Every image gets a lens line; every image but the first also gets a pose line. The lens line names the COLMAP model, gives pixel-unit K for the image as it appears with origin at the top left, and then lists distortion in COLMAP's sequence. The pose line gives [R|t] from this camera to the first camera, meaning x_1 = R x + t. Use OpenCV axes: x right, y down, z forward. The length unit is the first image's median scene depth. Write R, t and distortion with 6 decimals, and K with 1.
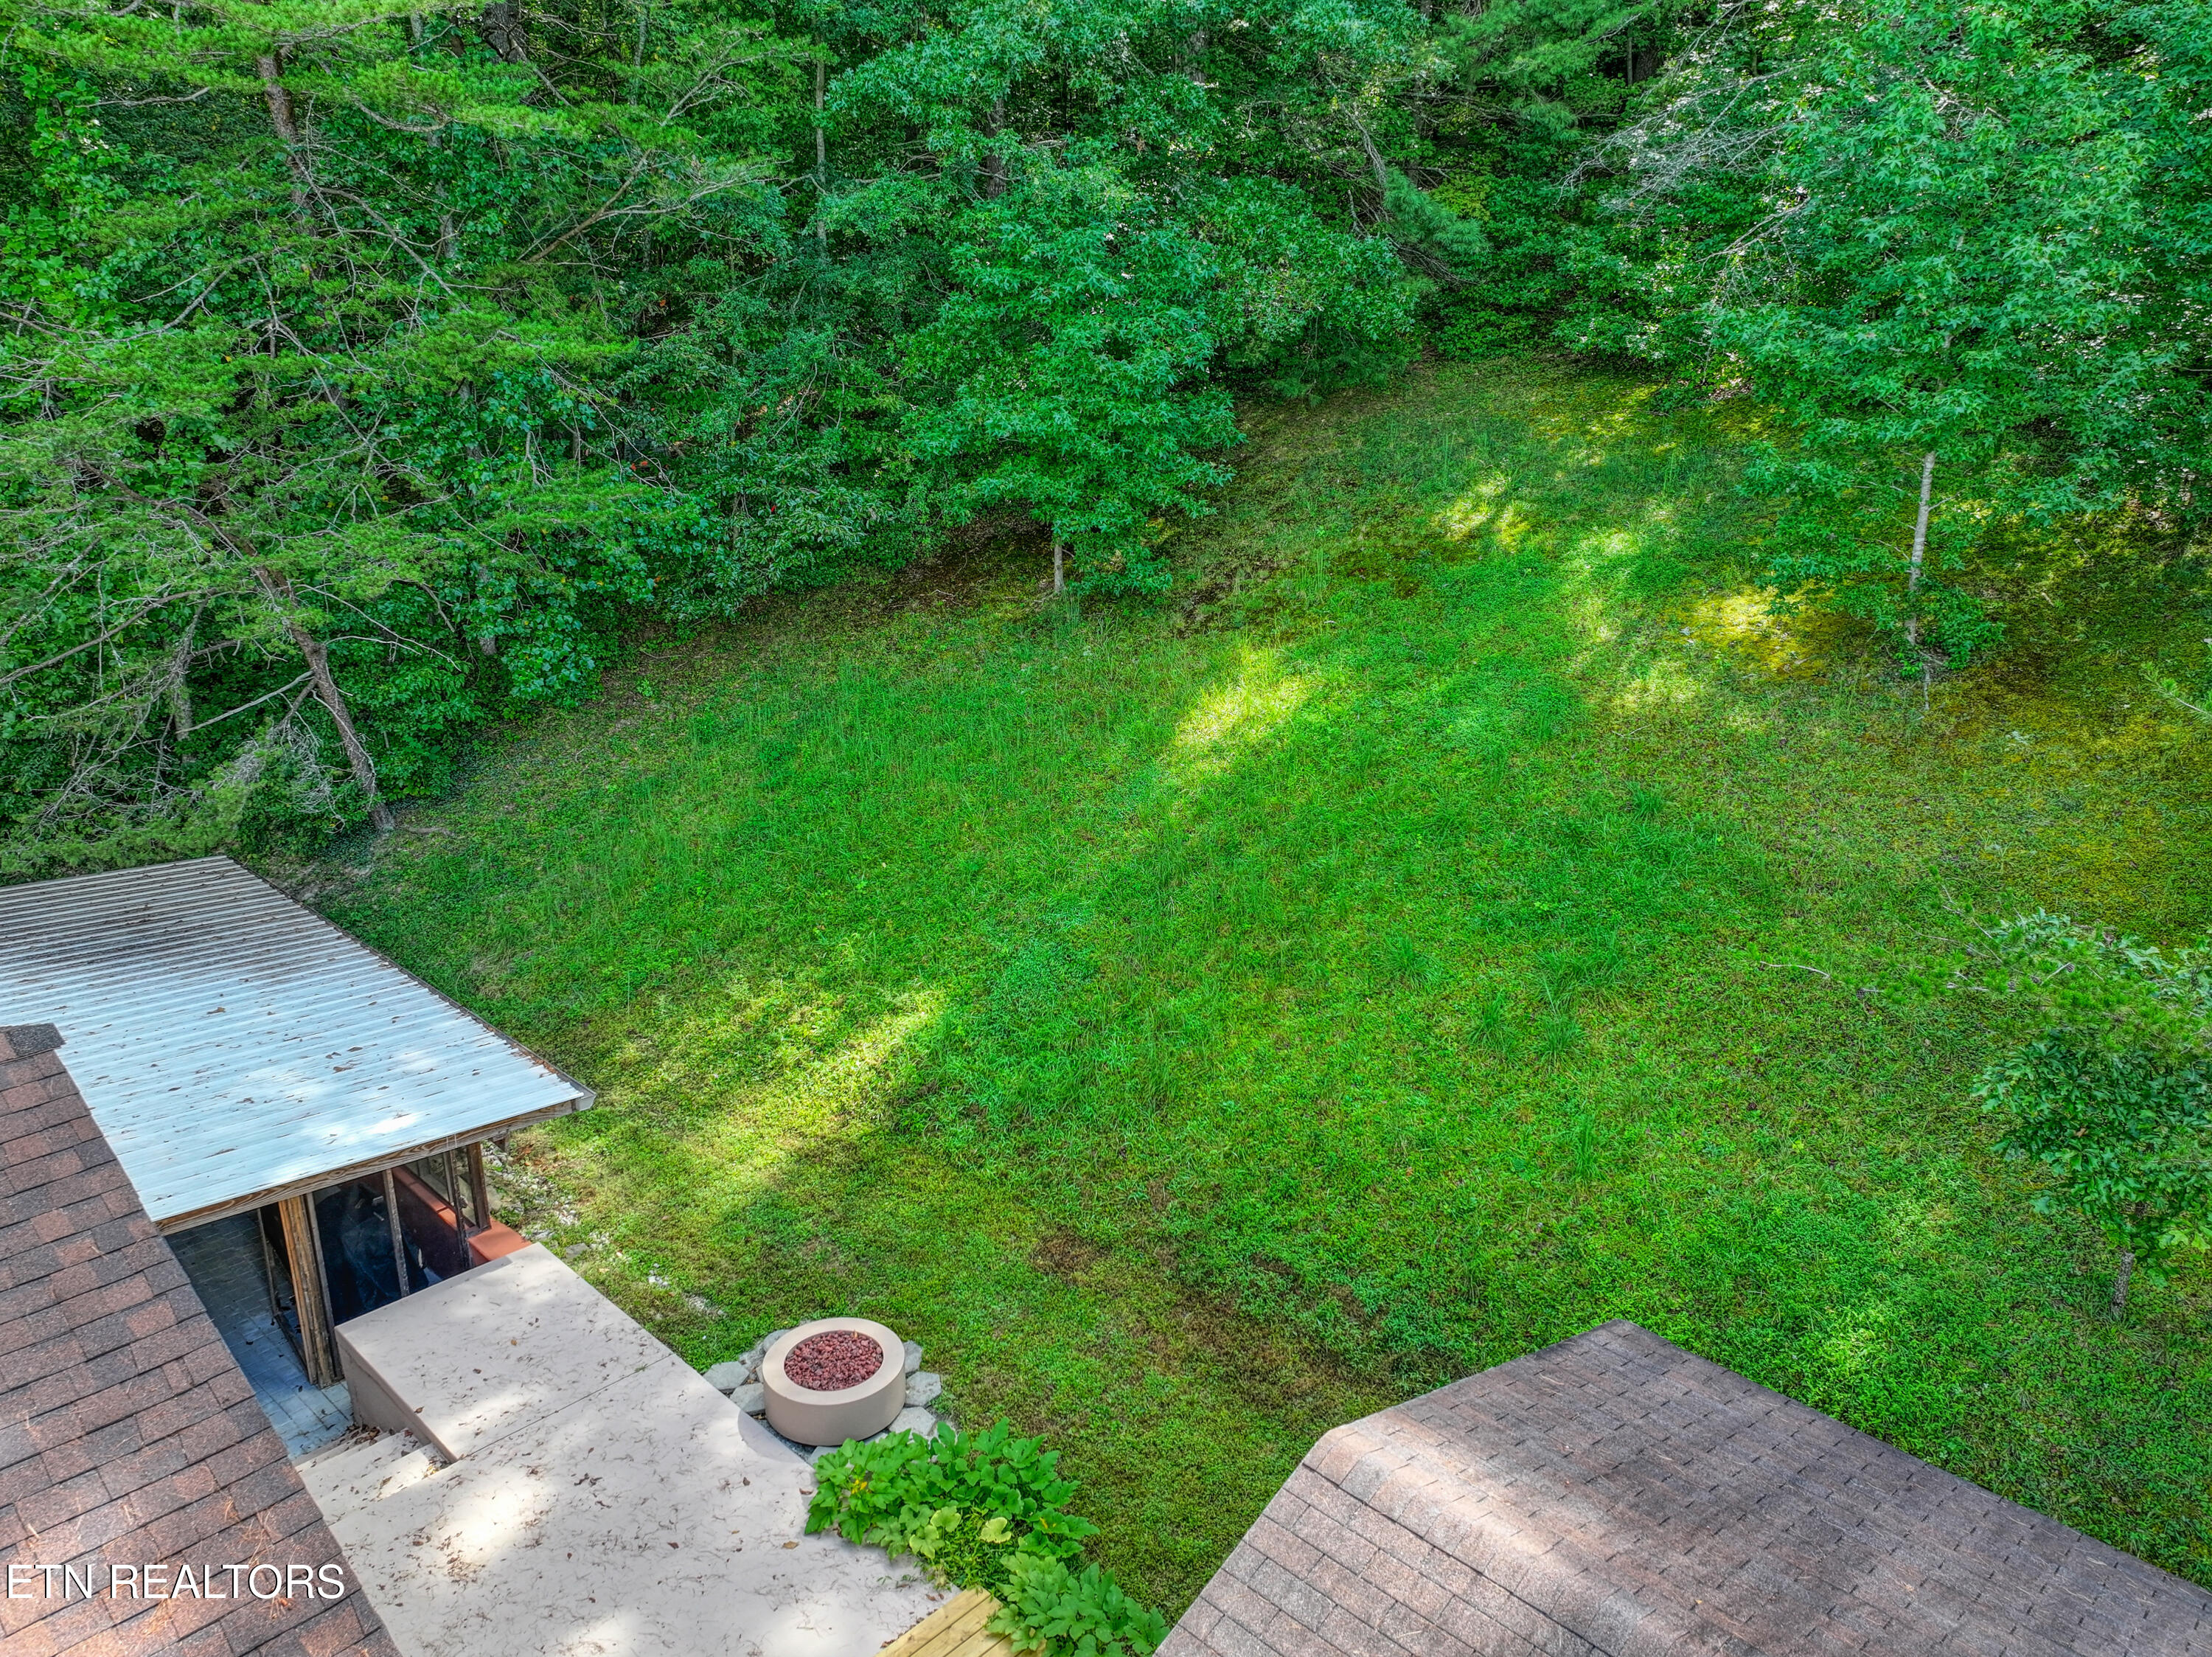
lens RADIAL K [[1550.1, 0, 1095.6], [0, 1550.1, 817.2], [0, 0, 1]] dist [0.013182, 0.001735]
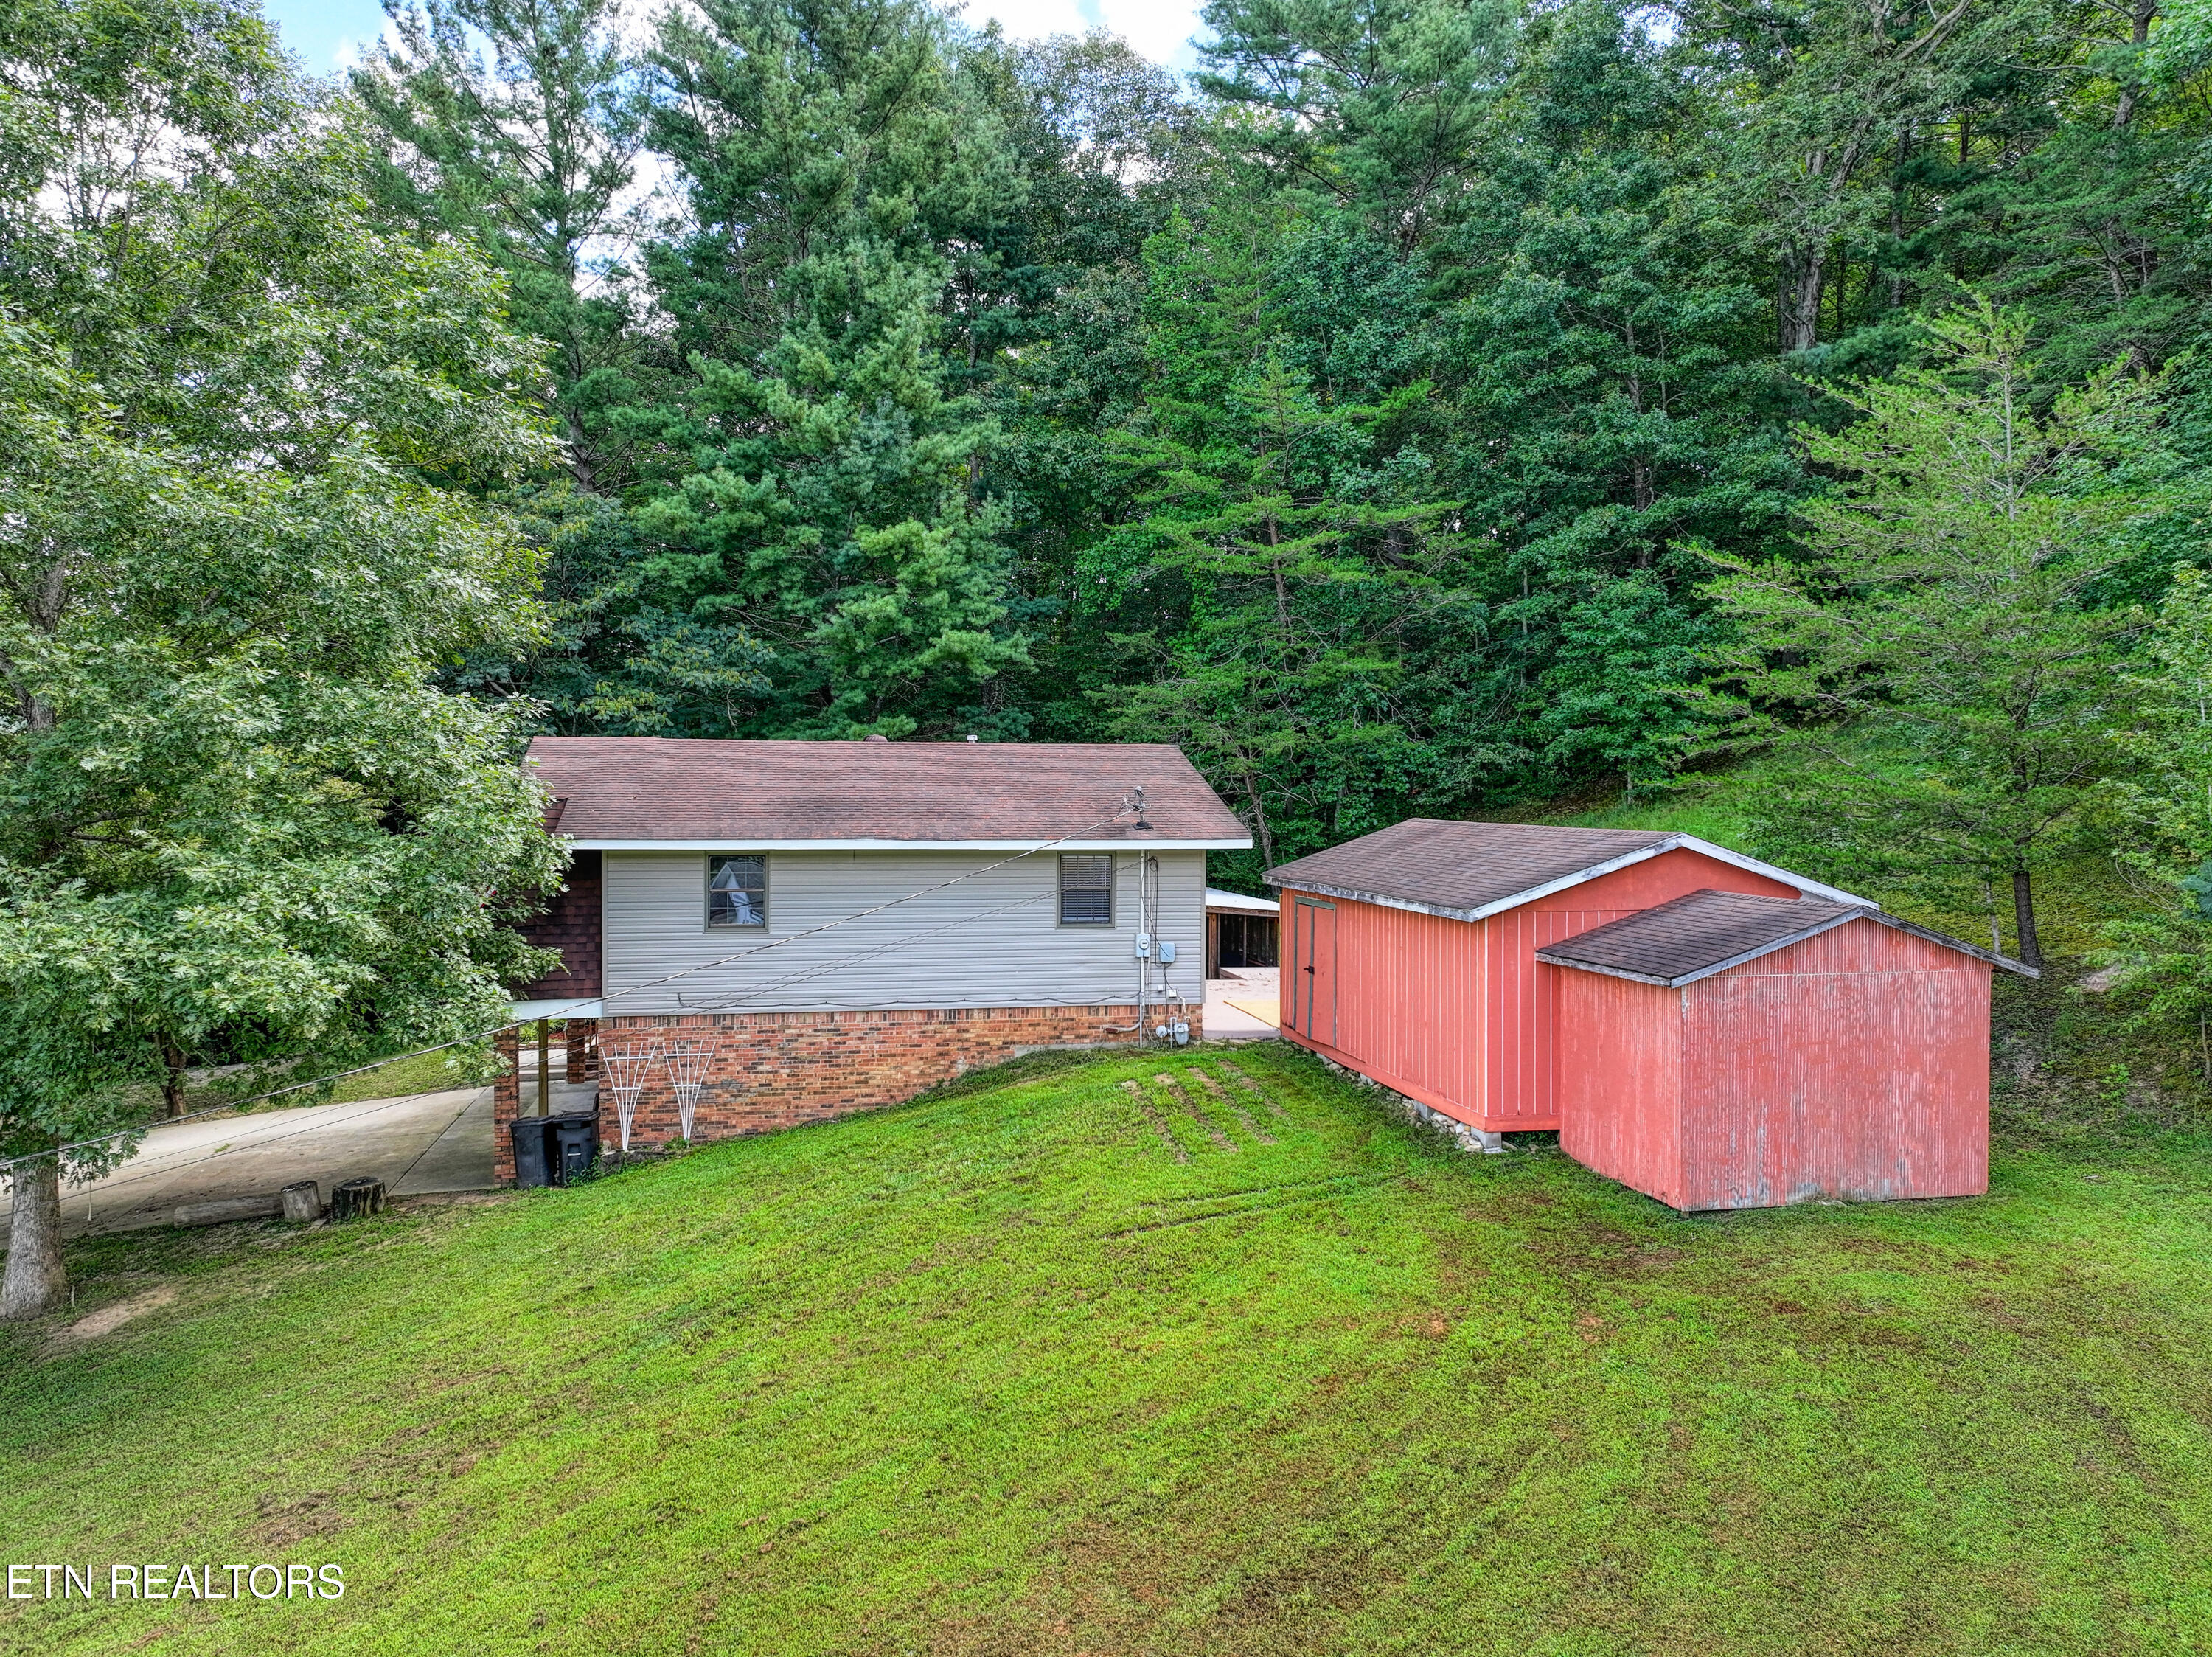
lens RADIAL K [[1550.1, 0, 1111.0], [0, 1550.1, 827.6], [0, 0, 1]] dist [0.013182, 0.001735]
pose [[0.828201, 0.009993, -0.560342, 0.579255], [-0.173507, 0.955289, -0.239413, 0.496547], [0.532896, 0.295505, 0.792905, -0.884478]]
